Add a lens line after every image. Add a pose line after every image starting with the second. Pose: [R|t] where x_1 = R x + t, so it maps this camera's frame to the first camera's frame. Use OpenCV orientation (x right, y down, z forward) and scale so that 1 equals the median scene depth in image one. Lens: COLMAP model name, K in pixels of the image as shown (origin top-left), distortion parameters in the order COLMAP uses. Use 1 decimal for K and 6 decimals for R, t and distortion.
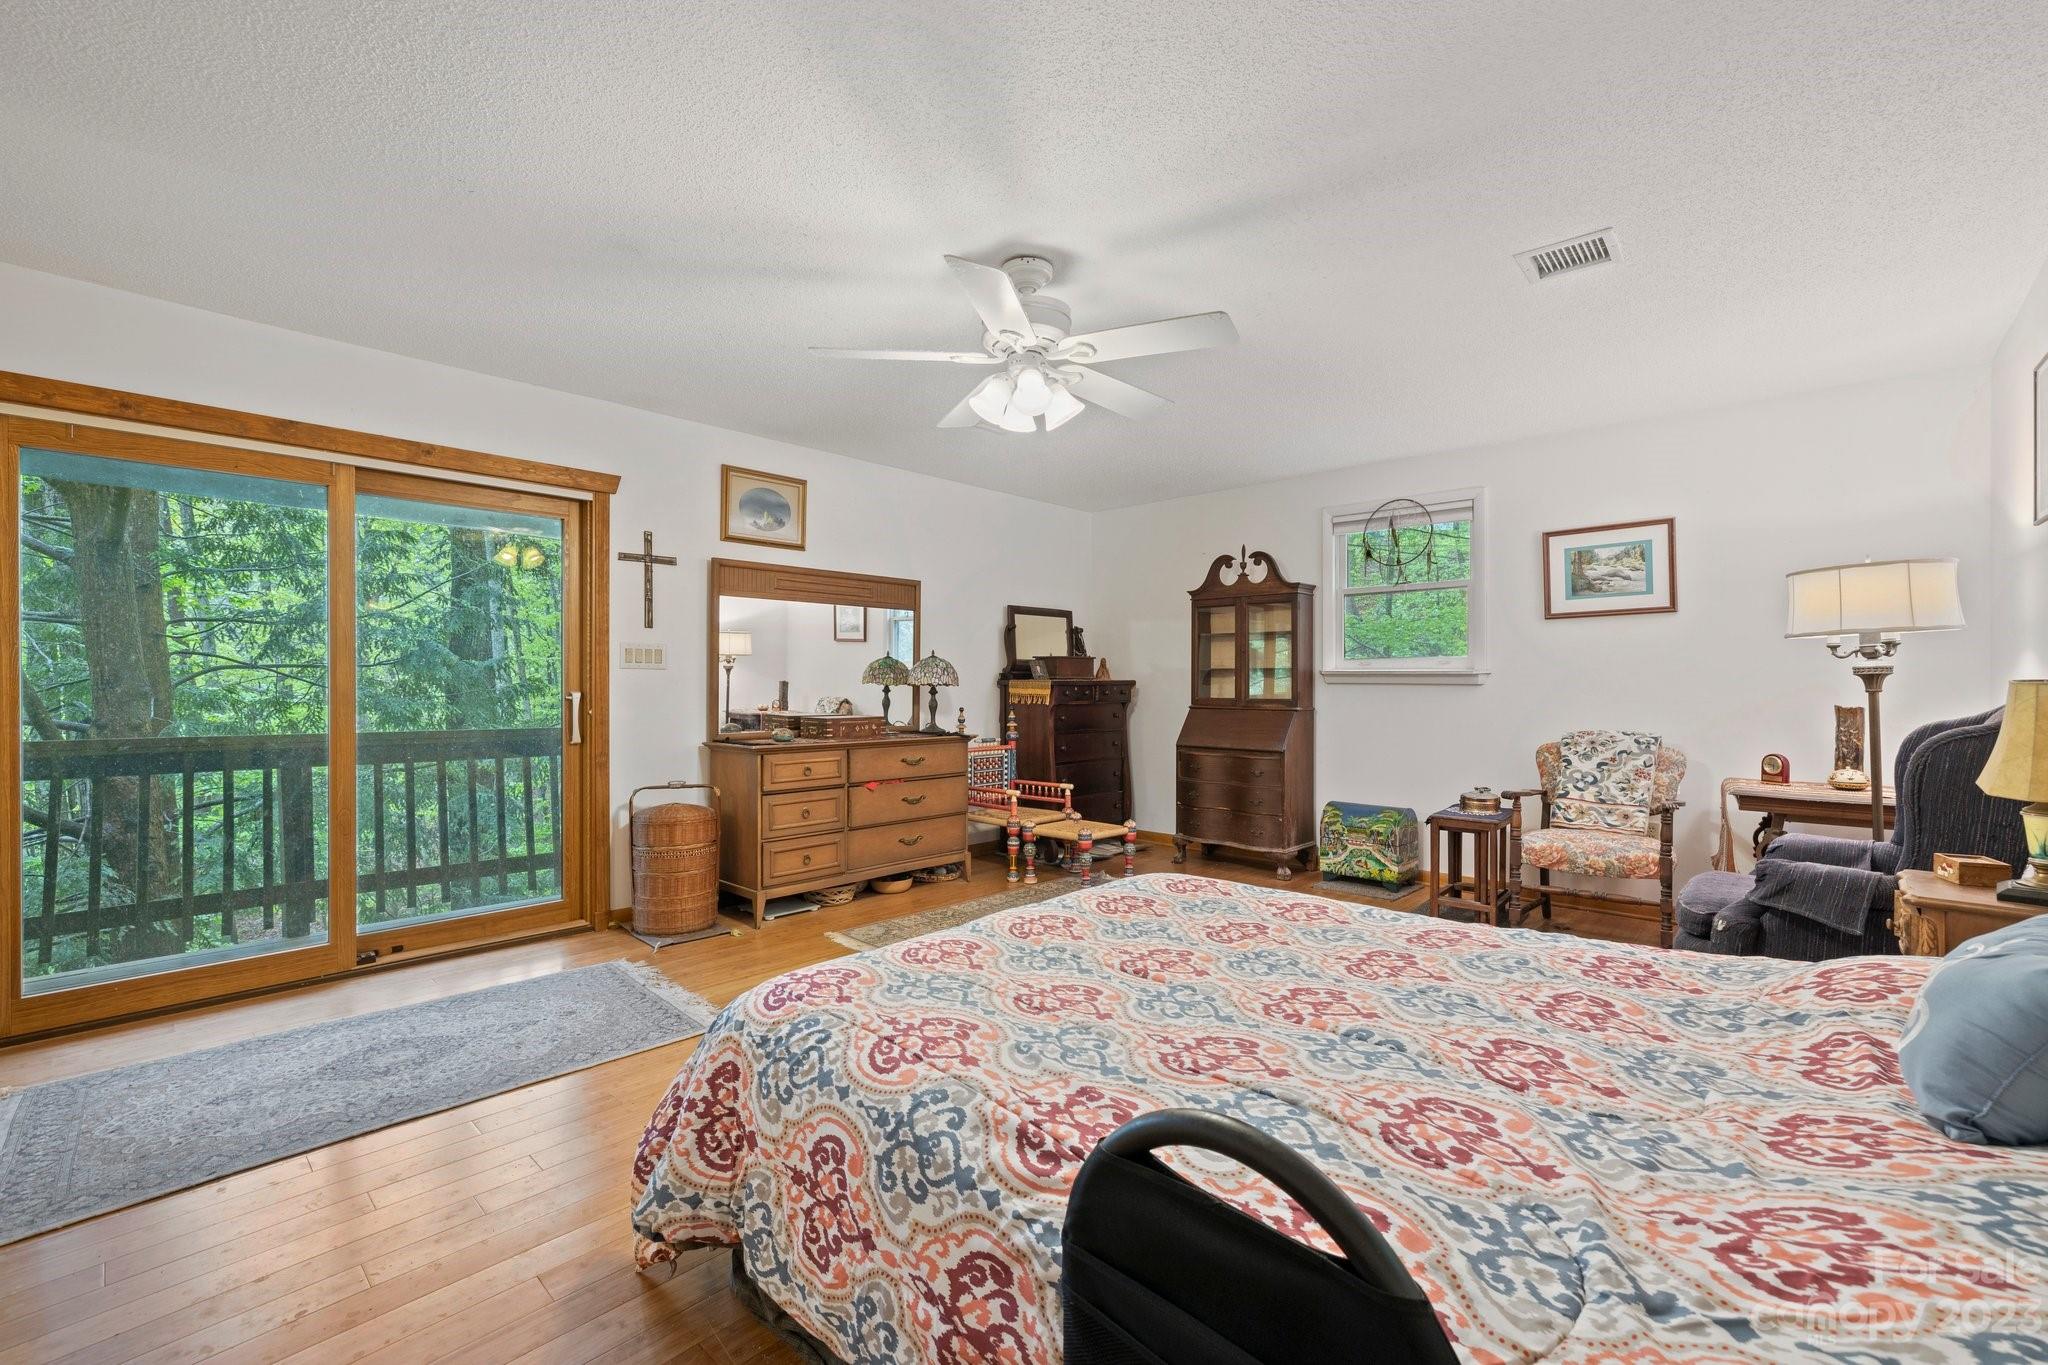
lens RADIAL K [[862.1, 0, 1029.0], [0, 862.1, 678.7], [0, 0, 1]] dist [0.000522, -0.000317]
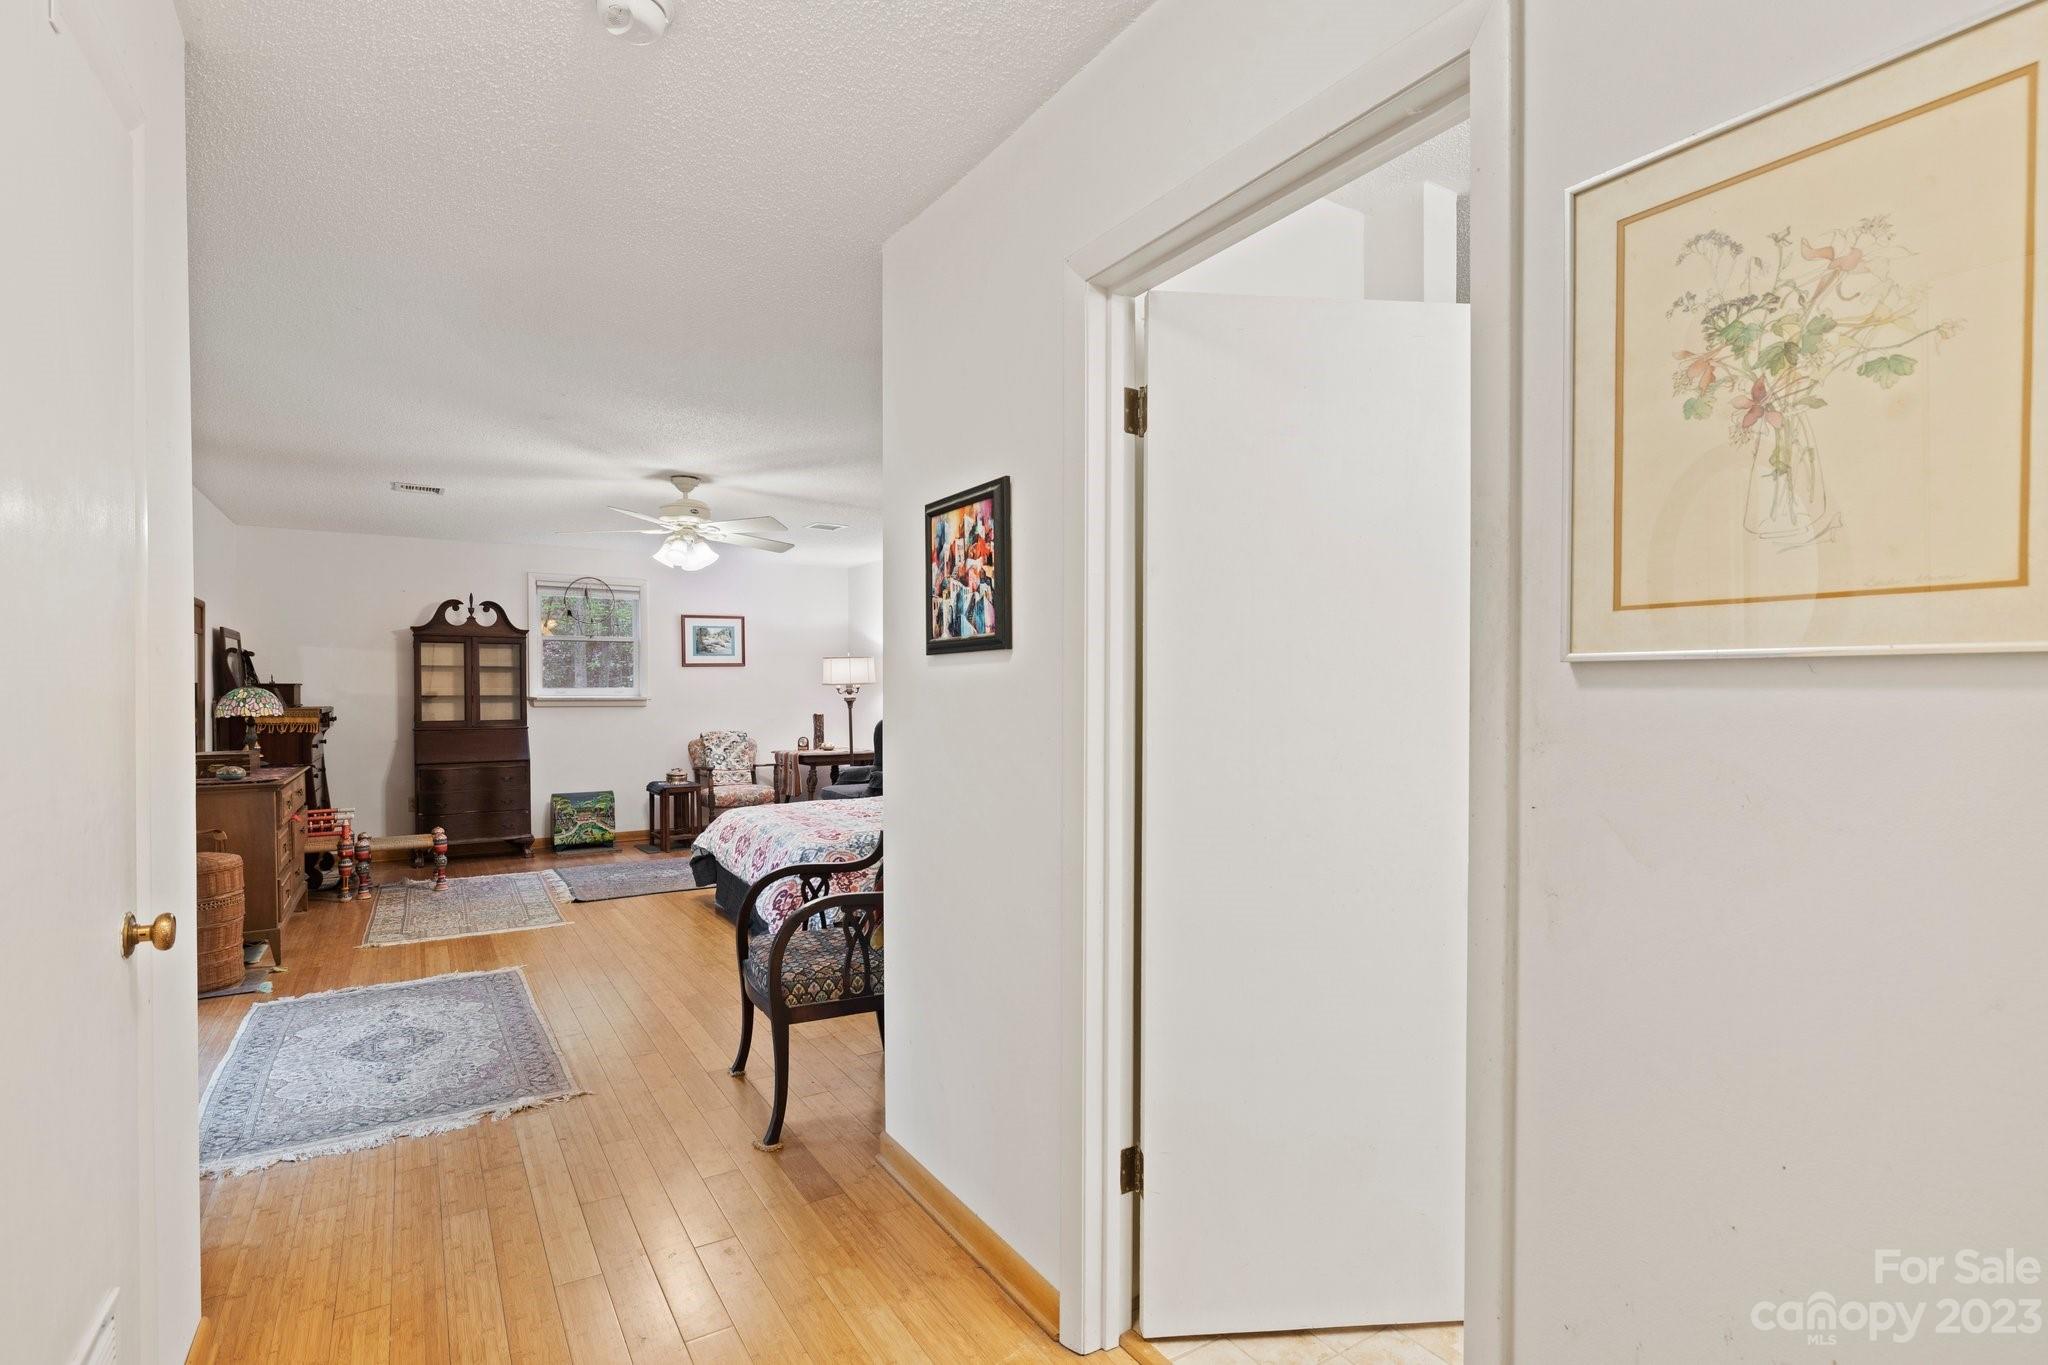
lens RADIAL K [[948.7, 0, 1024.6], [0, 948.7, 700.7], [0, 0, 1]] dist [-0.004411, -0.000363]
pose [[0.240790, -0.011967, 0.970503, -0.955630], [-0.001964, 0.999916, 0.012817, -0.025748], [-0.970575, -0.004993, 0.240747, -0.079371]]
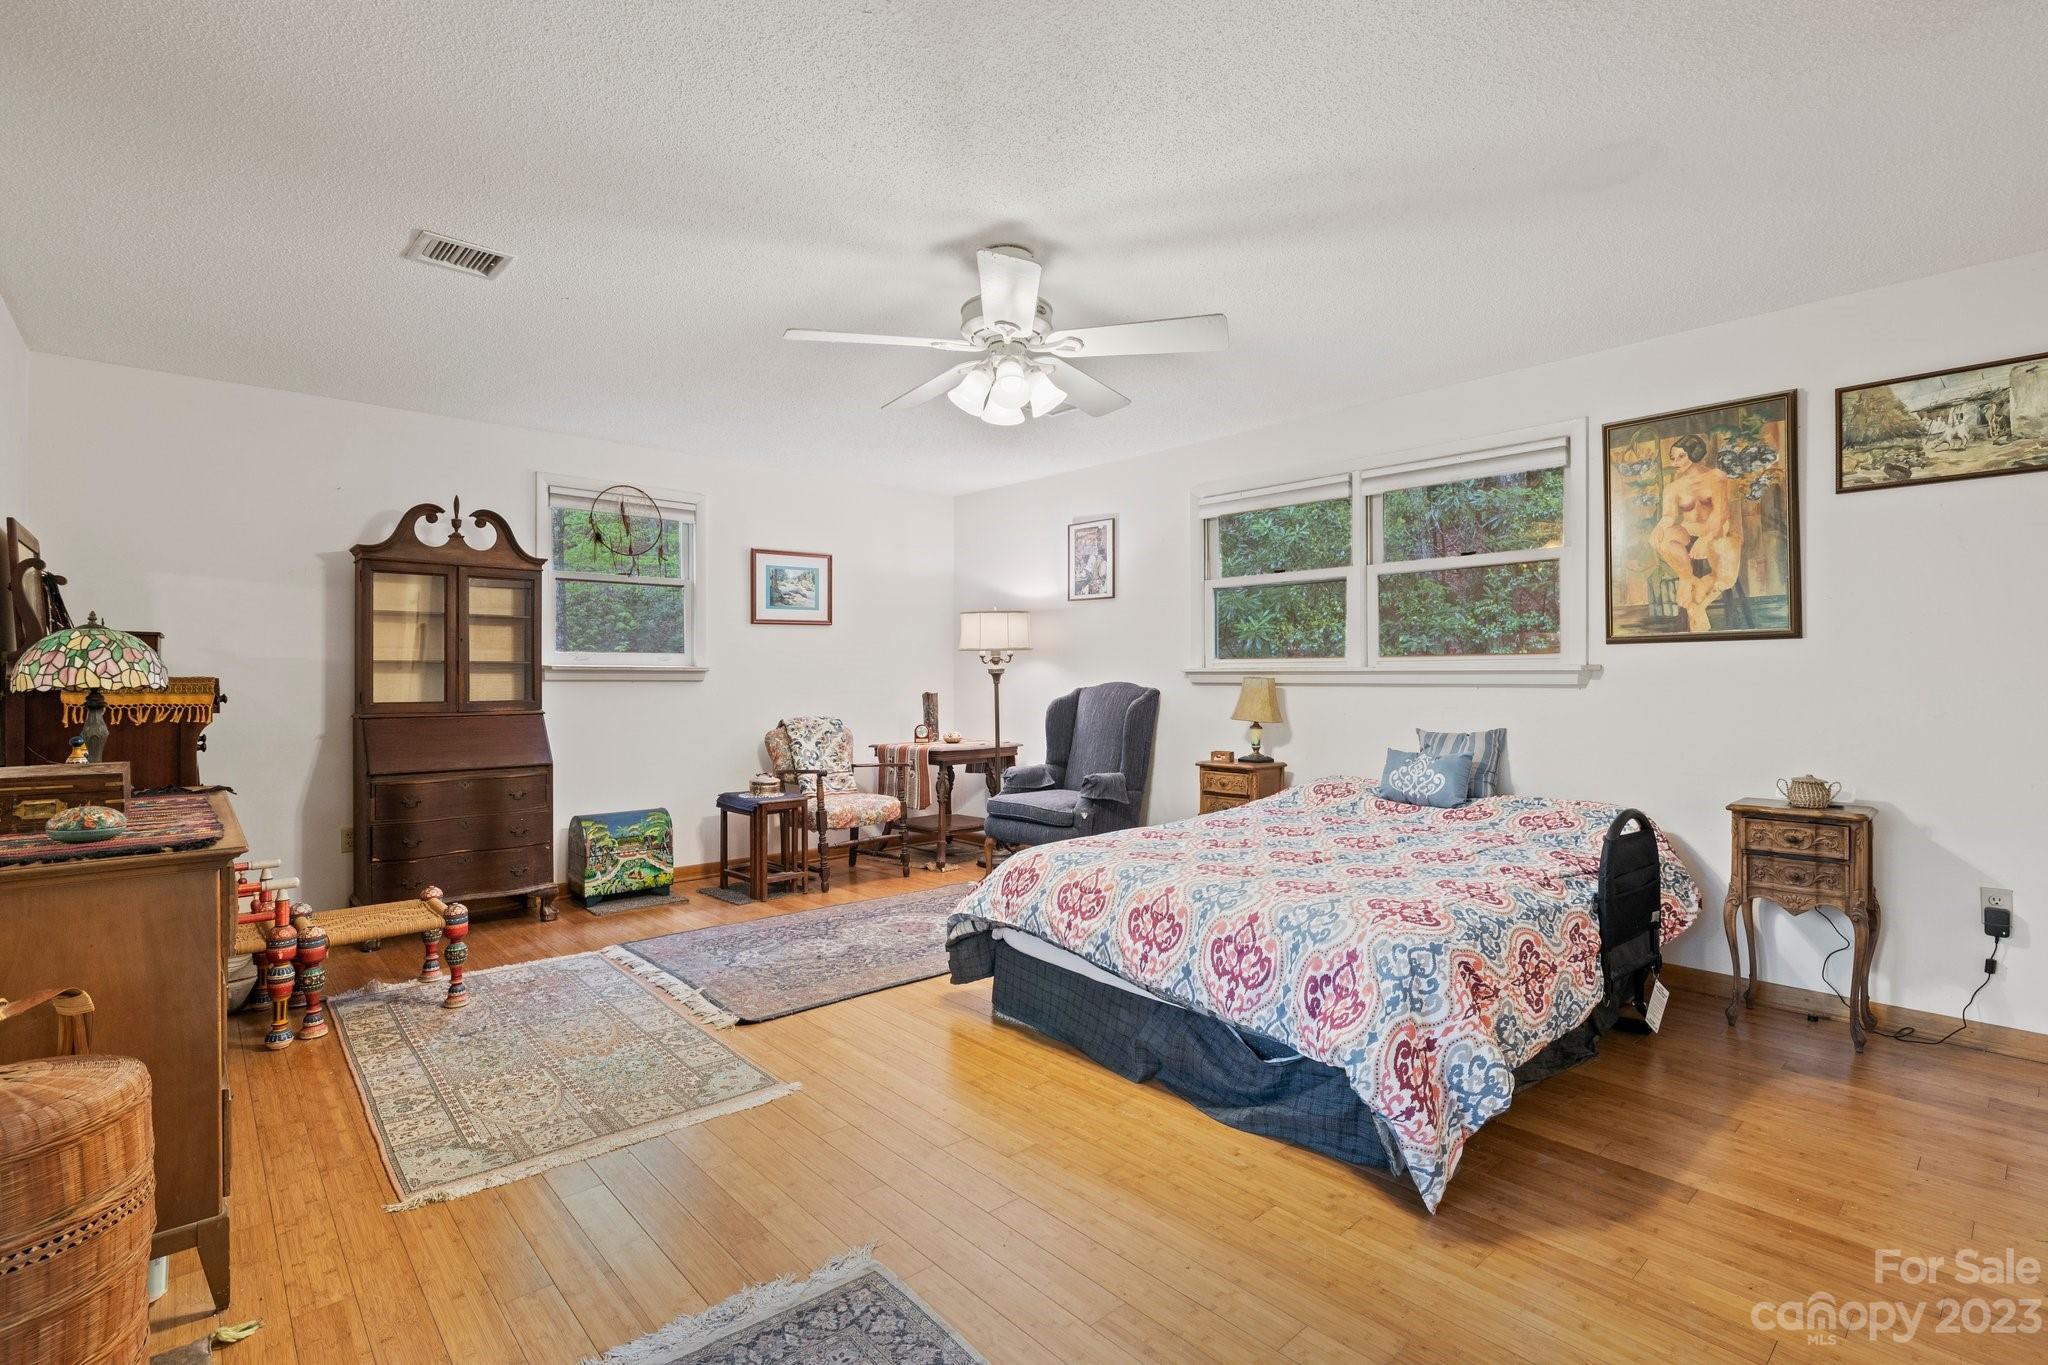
lens RADIAL K [[948.7, 0, 1030.8], [0, 948.7, 668.7], [0, 0, 1]] dist [-0.004411, -0.000363]
pose [[0.084029, 0.006570, 0.996442, -0.590125], [-0.002805, 0.999976, -0.006357, -0.001538], [-0.996459, -0.002261, 0.084045, 0.487150]]
